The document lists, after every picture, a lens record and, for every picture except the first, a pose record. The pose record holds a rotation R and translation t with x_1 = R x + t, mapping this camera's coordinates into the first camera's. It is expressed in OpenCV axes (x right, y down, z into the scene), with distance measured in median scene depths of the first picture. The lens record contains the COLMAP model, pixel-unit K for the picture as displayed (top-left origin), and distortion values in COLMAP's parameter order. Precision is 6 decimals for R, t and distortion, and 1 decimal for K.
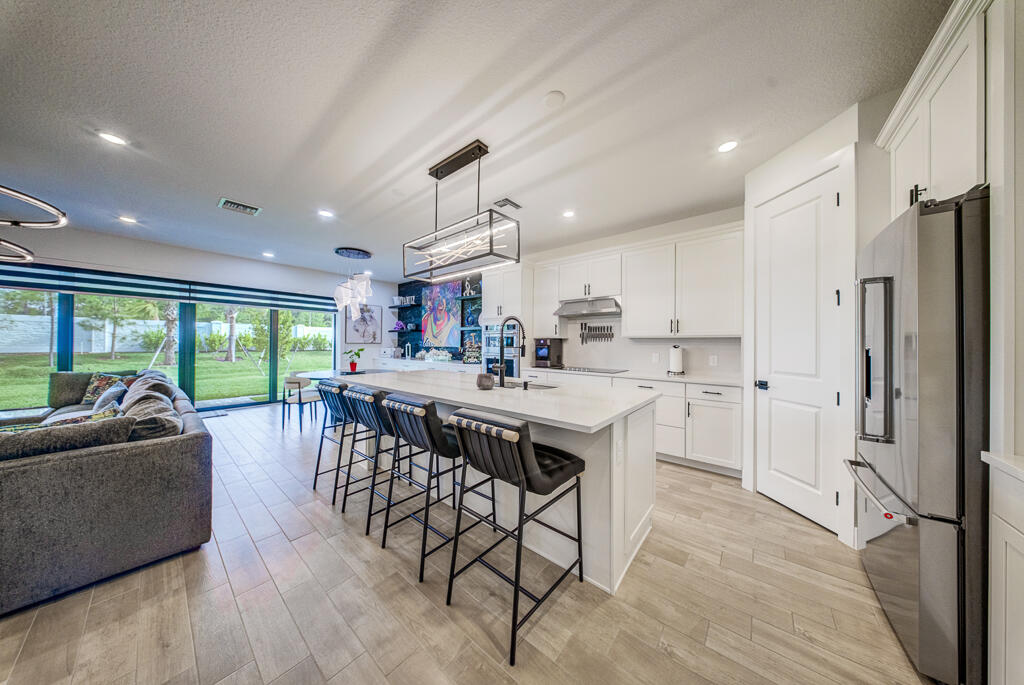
lens RADIAL K [[301.3, 0, 512.3], [0, 301.3, 342.5], [0, 0, 1]] dist [0.000341, -0.001153]
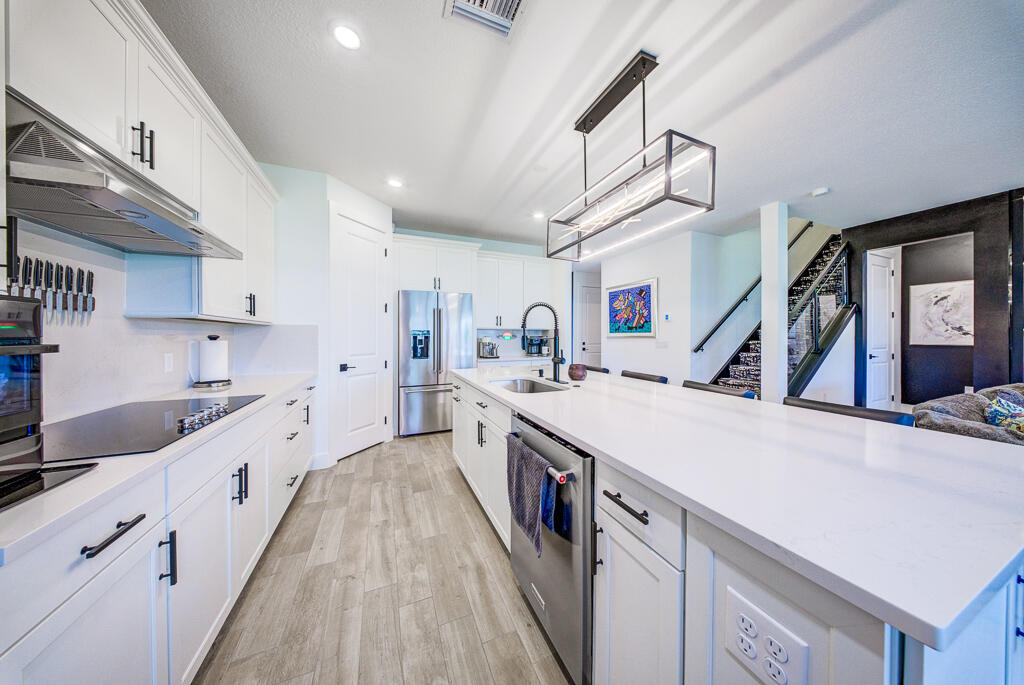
lens RADIAL K [[301.3, 0, 514.1], [0, 301.3, 337.7], [0, 0, 1]] dist [0.000341, -0.001153]
pose [[-0.893828, -0.010294, 0.448292, -0.117689], [-0.008743, 0.999946, 0.005529, 0.002929], [-0.448325, 0.001023, -0.893870, 0.658132]]
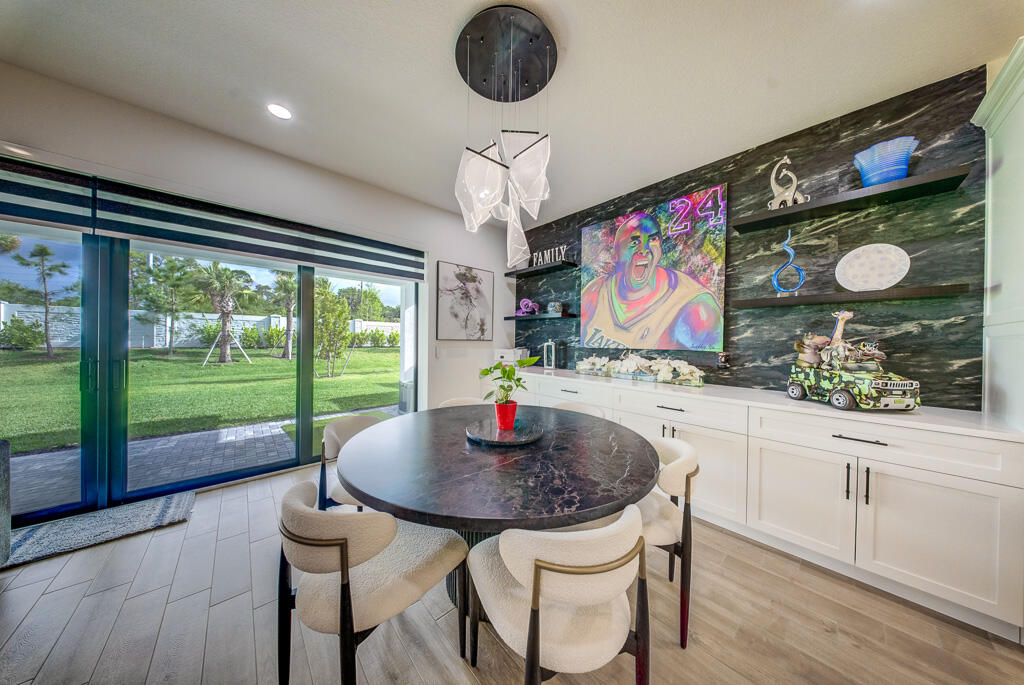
lens RADIAL K [[301.3, 0, 511.5], [0, 301.3, 342.7], [0, 0, 1]] dist [0.000341, -0.001153]
pose [[0.989764, 0.006719, -0.142555, -0.357422], [-0.005041, 0.999914, 0.012124, 0.000629], [0.142624, -0.011281, 0.989713, 0.514007]]
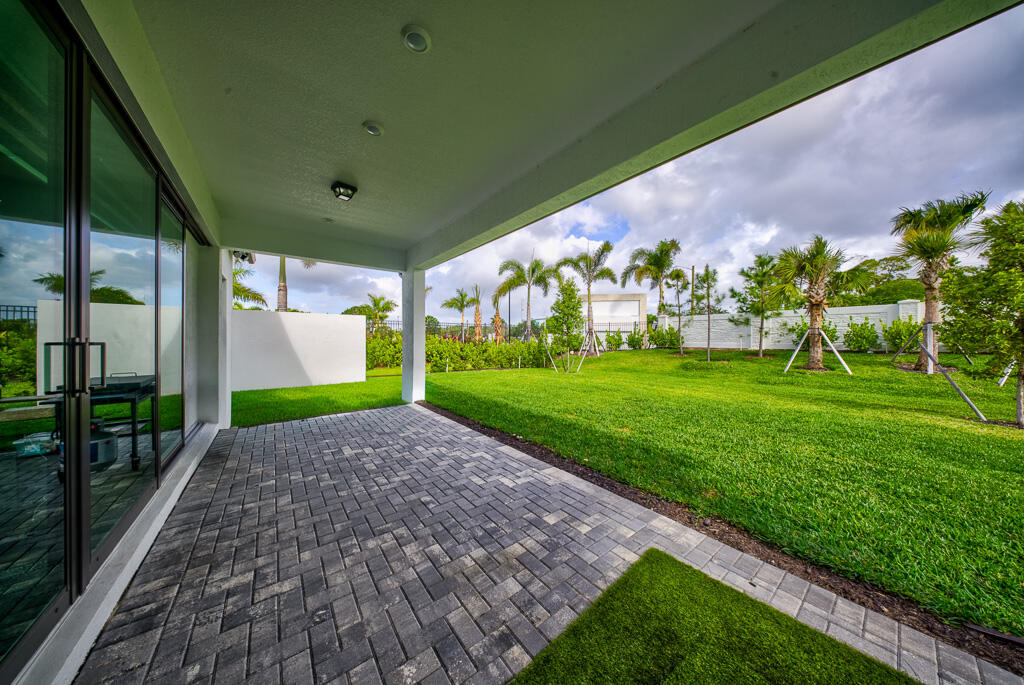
lens RADIAL K [[301.3, 0, 517.4], [0, 301.3, 339.3], [0, 0, 1]] dist [0.000341, -0.001153]
pose [[-0.217114, -0.013325, -0.976055, -0.710934], [0.004677, 0.999881, -0.014690, 0.027036], [0.976135, -0.007754, -0.217026, 1.091986]]
